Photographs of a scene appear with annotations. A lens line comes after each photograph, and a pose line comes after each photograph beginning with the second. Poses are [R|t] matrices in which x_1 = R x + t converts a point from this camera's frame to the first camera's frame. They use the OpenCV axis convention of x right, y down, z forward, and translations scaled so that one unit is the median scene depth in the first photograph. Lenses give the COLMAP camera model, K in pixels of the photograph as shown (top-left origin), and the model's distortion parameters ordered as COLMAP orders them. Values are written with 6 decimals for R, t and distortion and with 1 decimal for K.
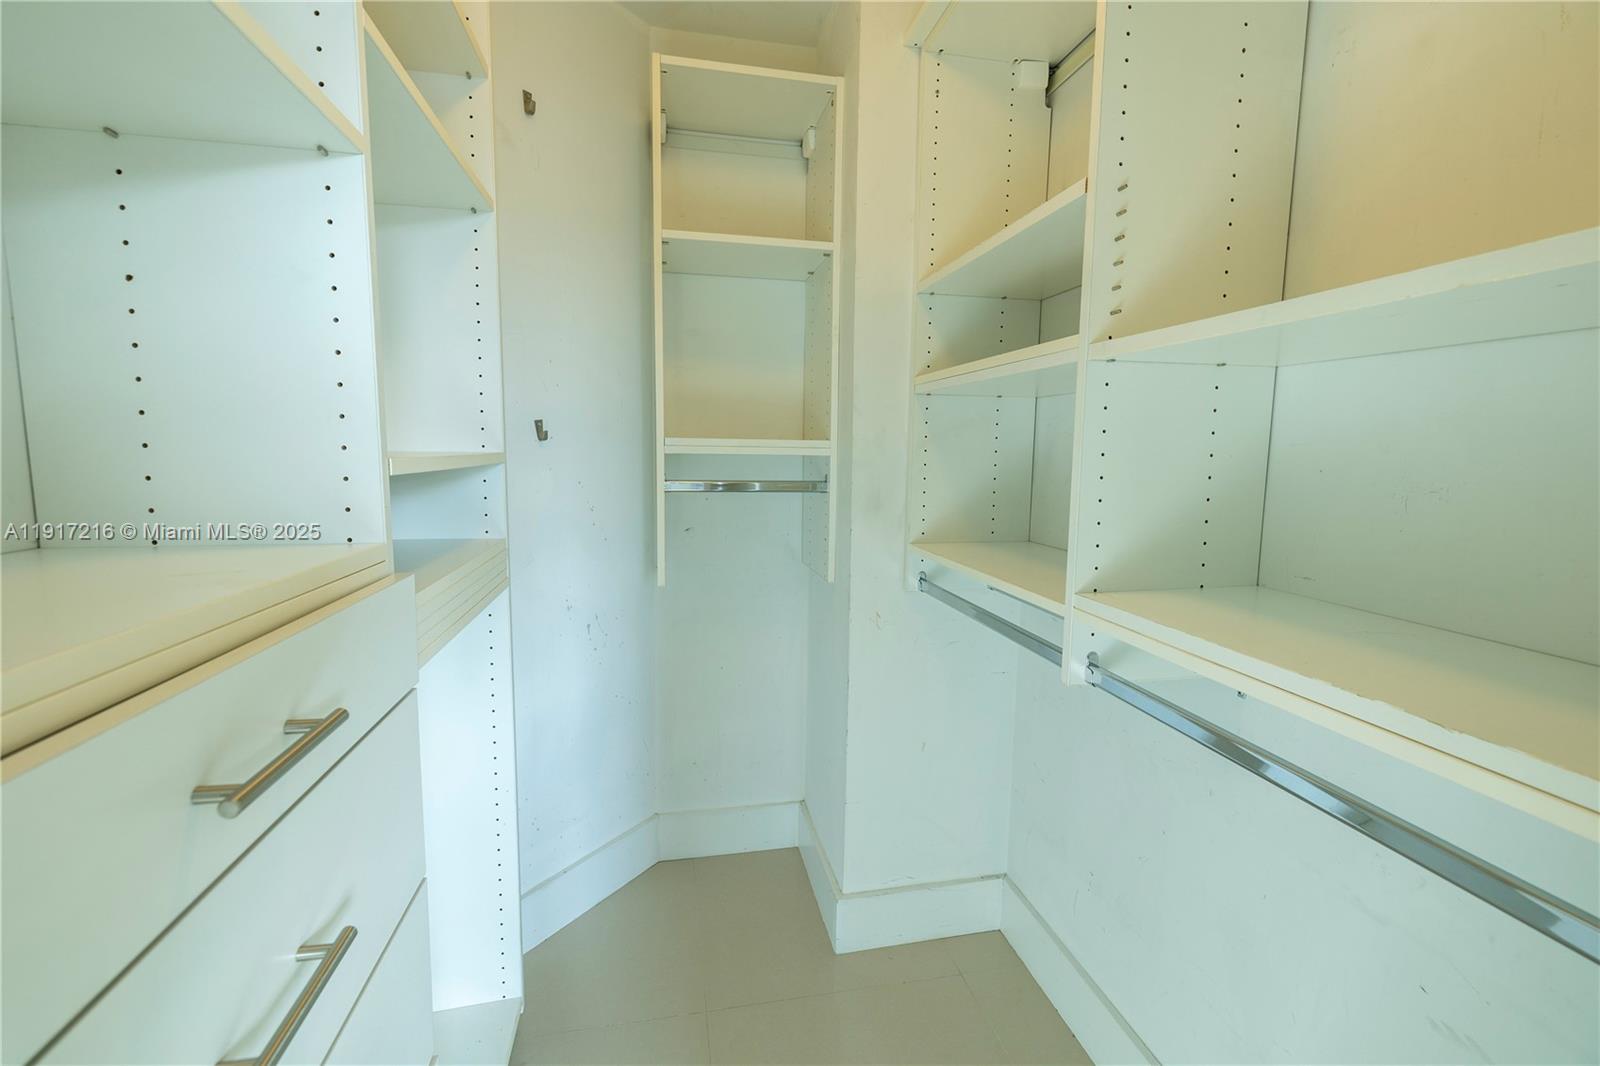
lens RADIAL K [[667.5, 0, 800.8], [0, 667.5, 534.1], [0, 0, 1]] dist [-0.001102, 0.000738]
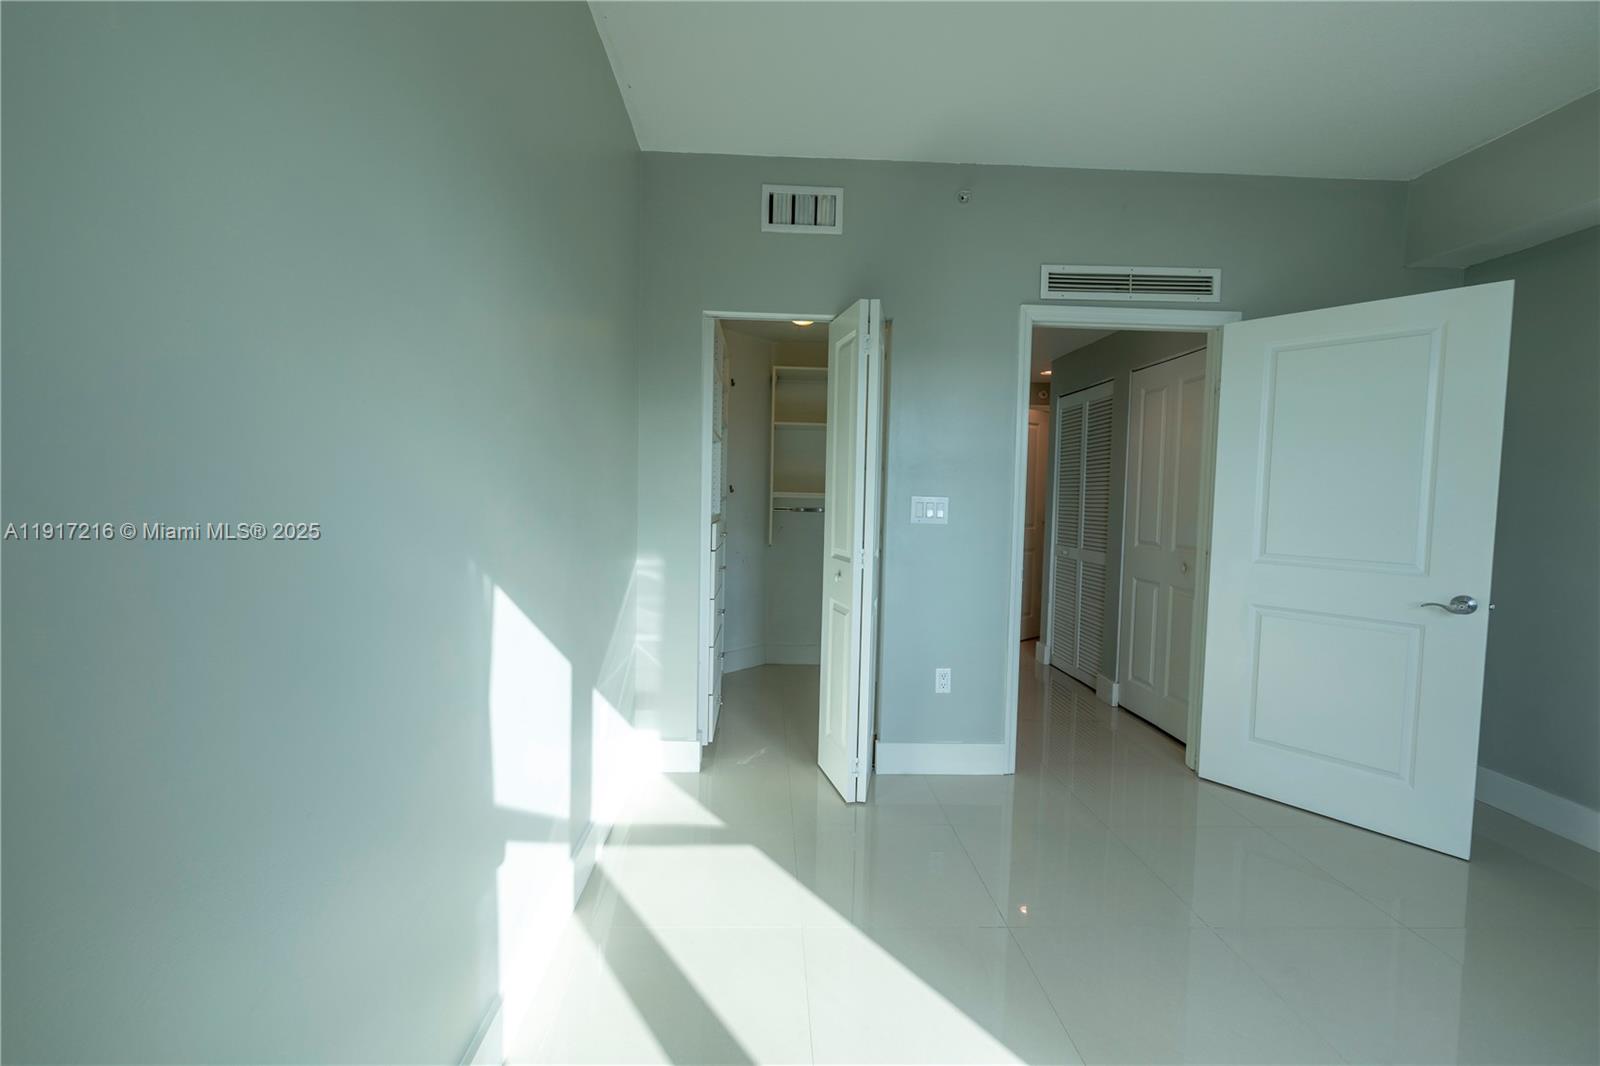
lens RADIAL K [[667.5, 0, 797.3], [0, 667.5, 530.4], [0, 0, 1]] dist [-0.001102, 0.000738]
pose [[0.988337, 0.022912, -0.150548, 0.301122], [-0.029133, 0.998805, -0.039250, 0.116302], [0.149468, 0.043178, 0.987823, -1.636206]]
